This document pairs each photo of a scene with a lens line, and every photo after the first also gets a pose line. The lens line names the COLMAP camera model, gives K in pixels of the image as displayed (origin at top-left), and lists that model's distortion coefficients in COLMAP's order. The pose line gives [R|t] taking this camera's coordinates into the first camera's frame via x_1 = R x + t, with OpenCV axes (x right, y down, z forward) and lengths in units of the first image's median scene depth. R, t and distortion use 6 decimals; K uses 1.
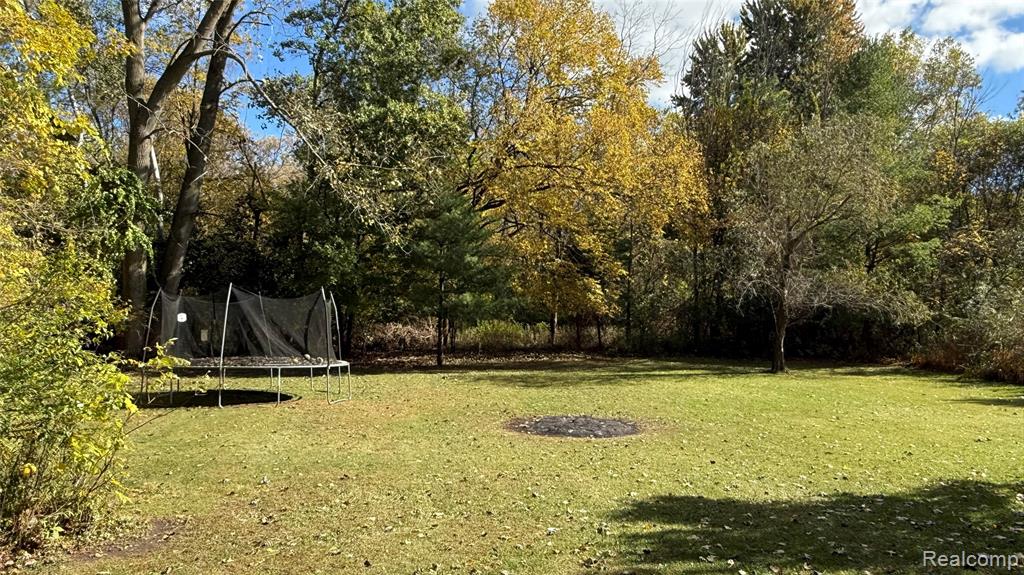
lens RADIAL K [[732.3, 0, 512.6], [0, 732.3, 289.6], [0, 0, 1]] dist [0.001509, -0.000142]
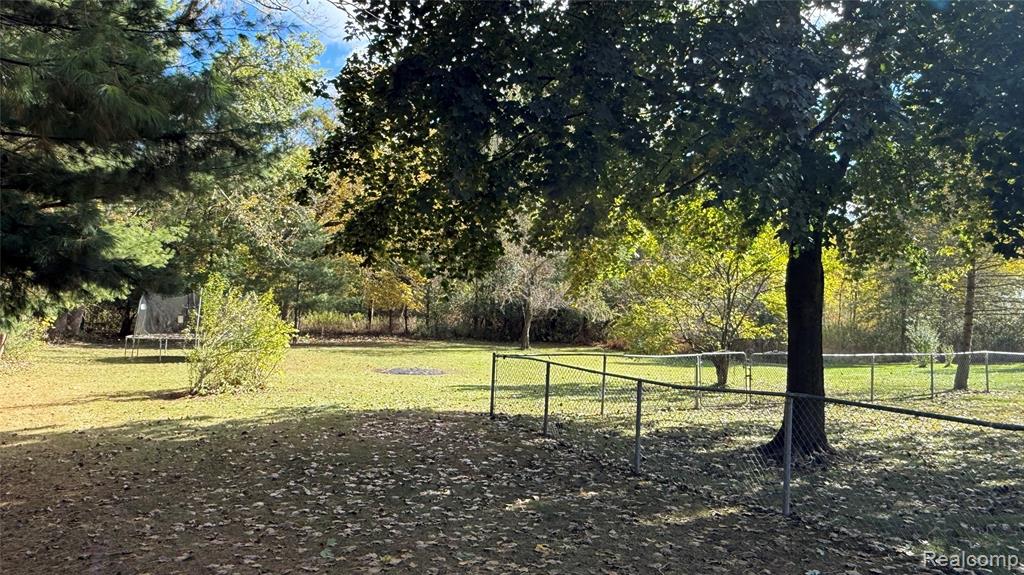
lens RADIAL K [[732.3, 0, 511.9], [0, 732.3, 287.2], [0, 0, 1]] dist [0.001509, -0.000142]
pose [[0.956750, 0.034420, 0.288867, -0.099199], [-0.037379, 0.999290, 0.004733, -0.022133], [-0.288499, -0.015326, 0.957357, -0.397856]]
